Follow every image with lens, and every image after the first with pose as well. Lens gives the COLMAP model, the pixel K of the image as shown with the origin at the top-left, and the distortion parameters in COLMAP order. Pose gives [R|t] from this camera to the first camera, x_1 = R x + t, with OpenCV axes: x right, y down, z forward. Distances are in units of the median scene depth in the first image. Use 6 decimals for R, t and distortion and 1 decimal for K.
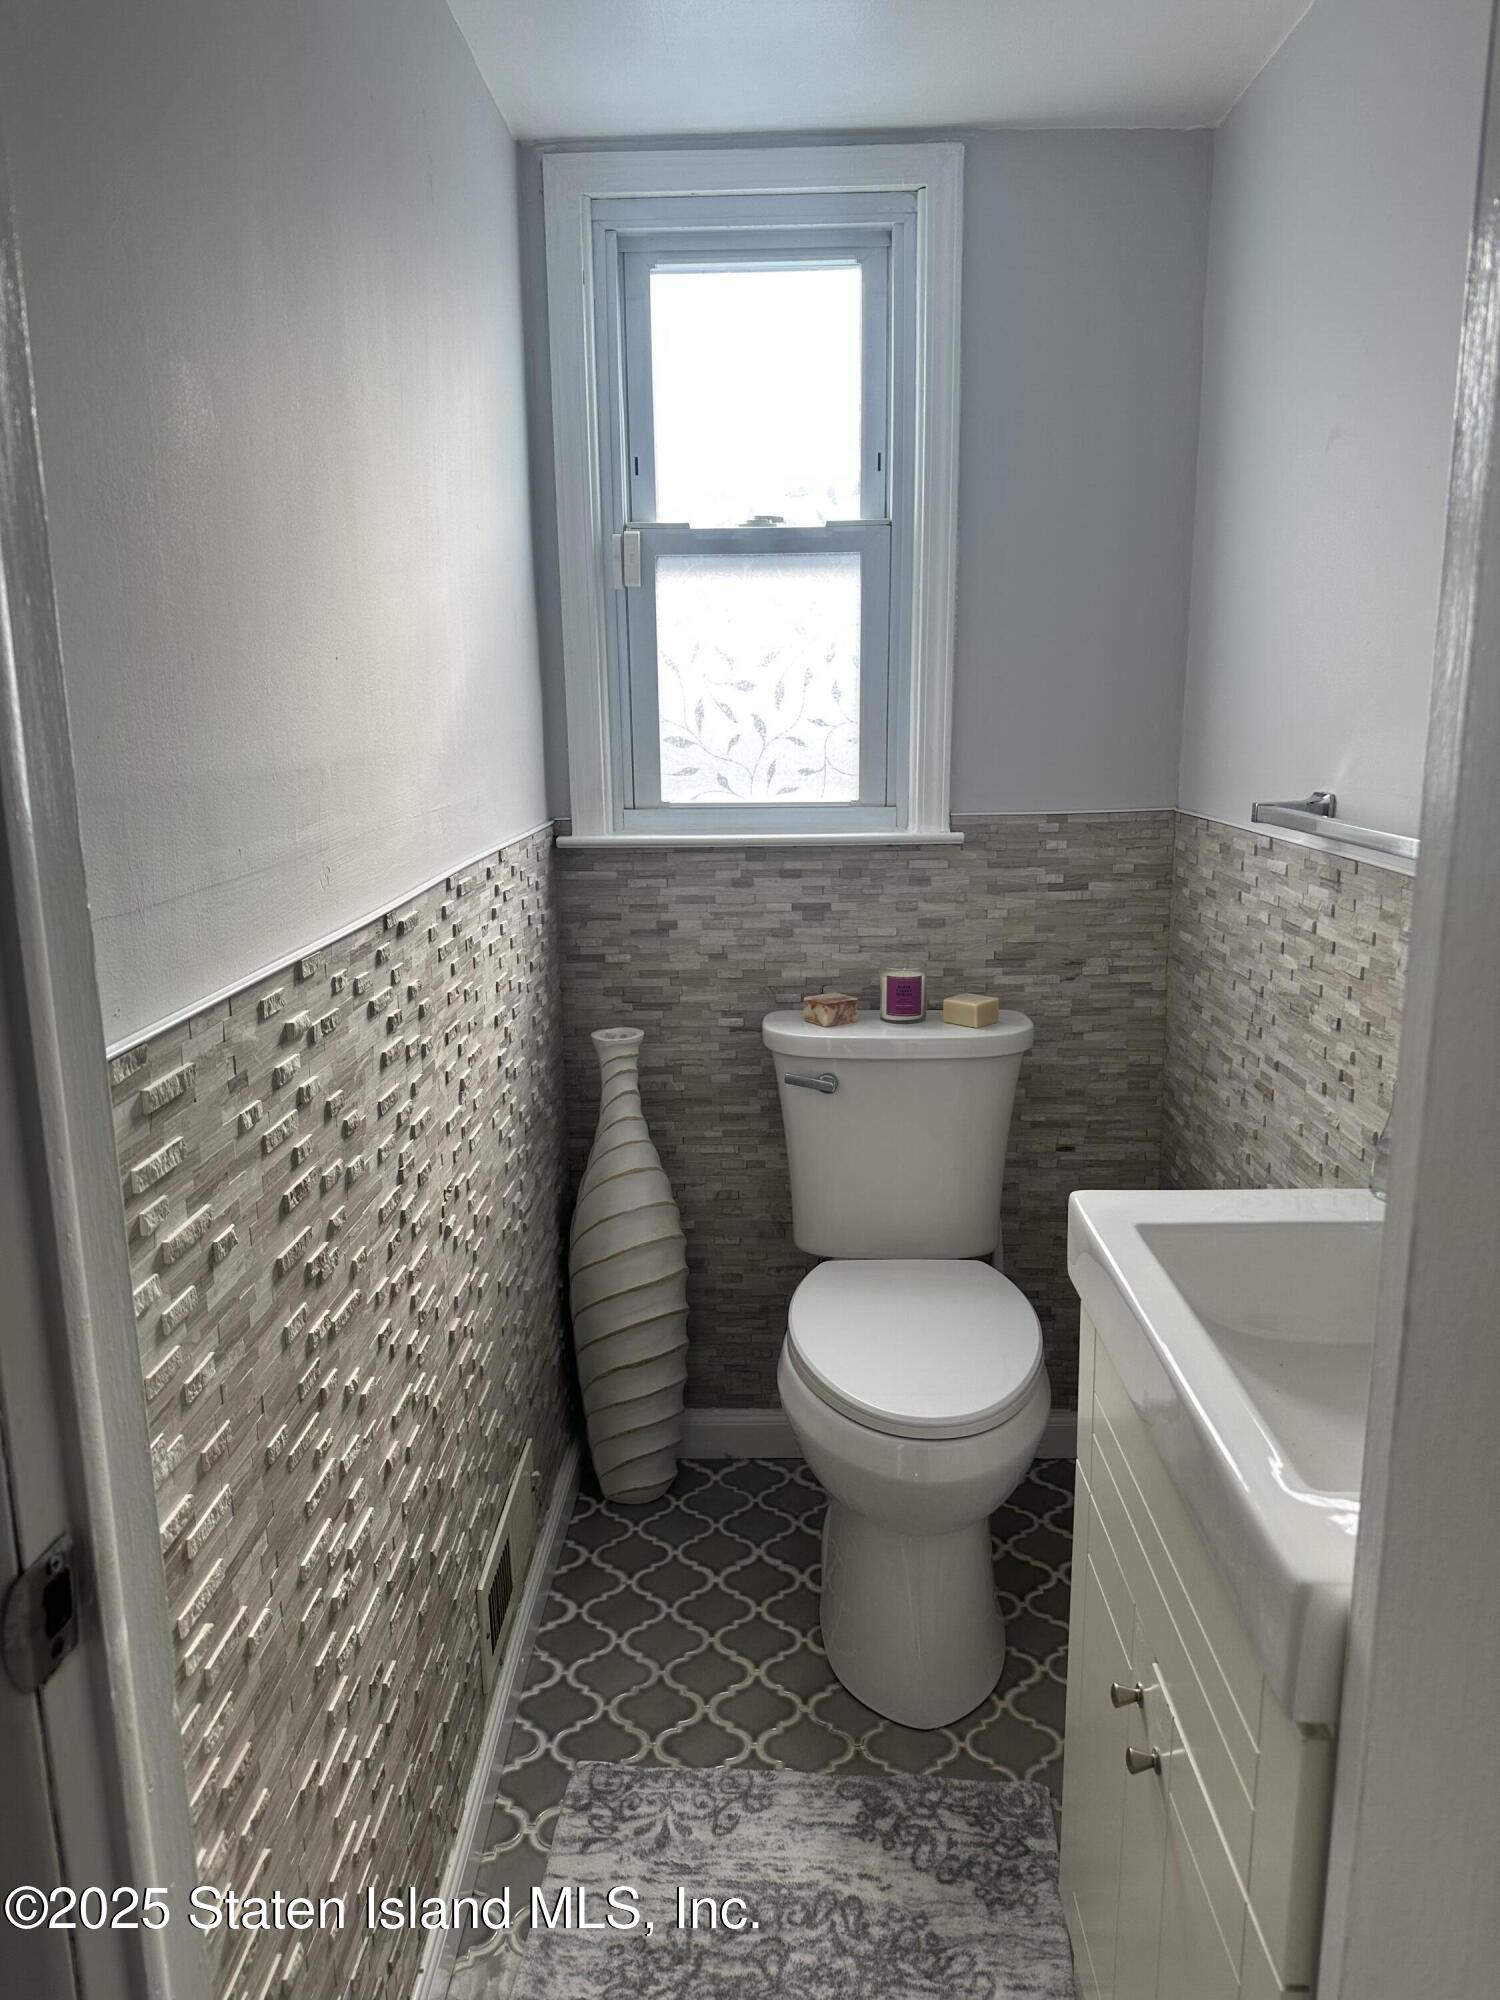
lens RADIAL K [[1431.0, 0, 757.4], [0, 1431.0, 1001.9], [0, 0, 1]] dist [0.140355, -0.271964]
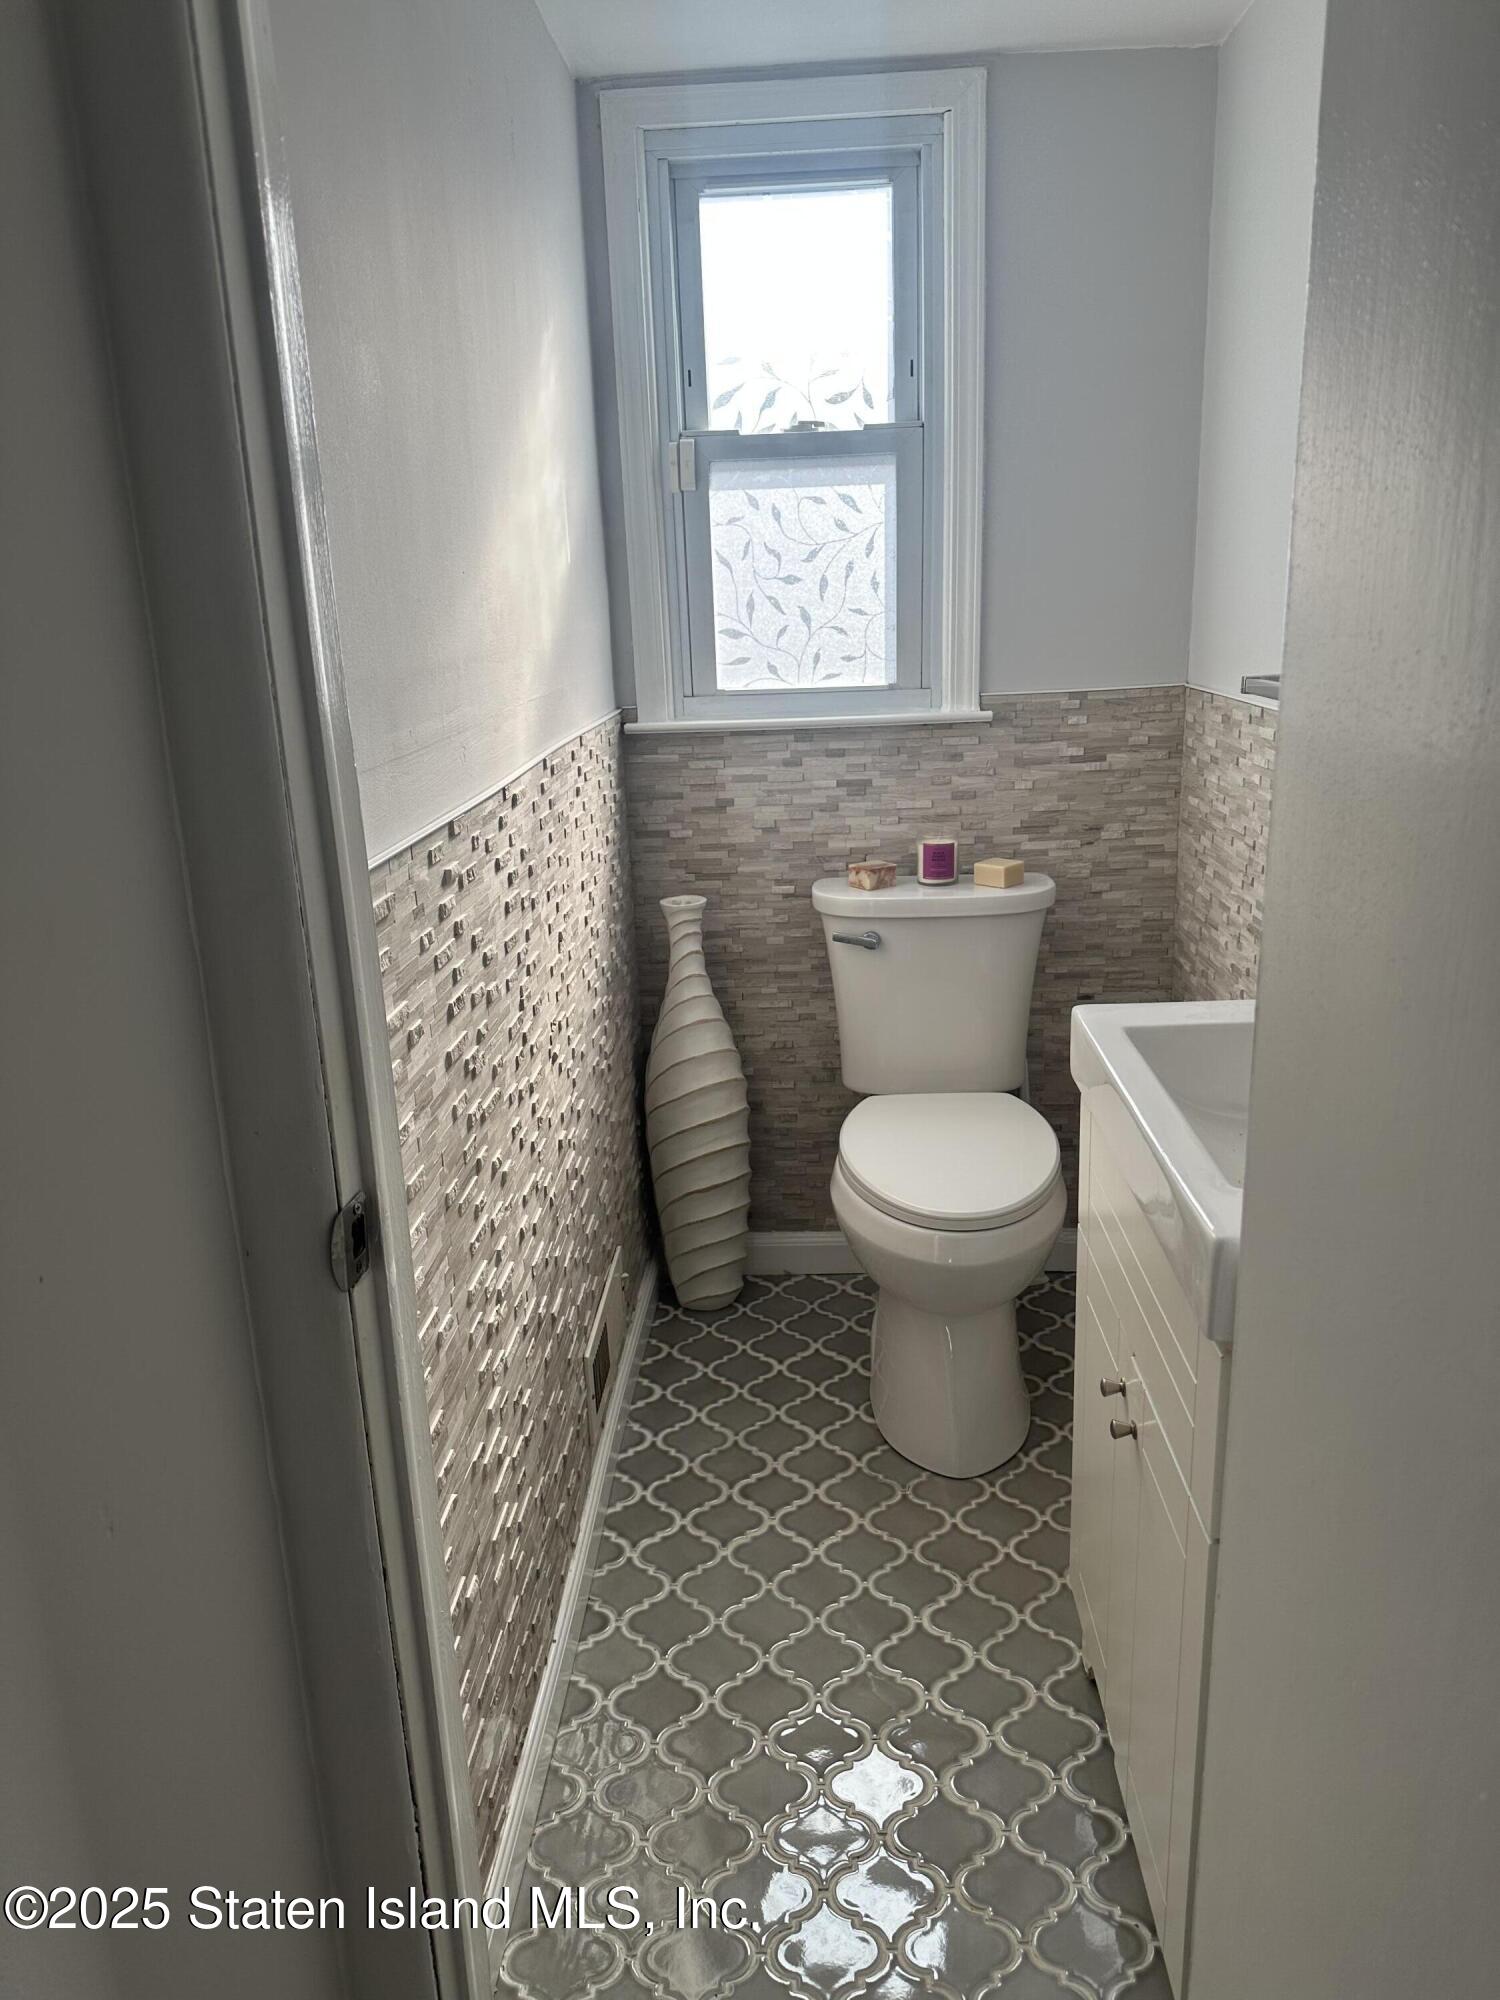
lens RADIAL K [[1431.0, 0, 757.4], [0, 1431.0, 1001.9], [0, 0, 1]] dist [0.140355, -0.271964]
pose [[0.999406, -0.016391, -0.030304, -0.007092], [0.018574, 0.997144, 0.073210, 0.021777], [0.029017, -0.073729, 0.996856, -0.133387]]
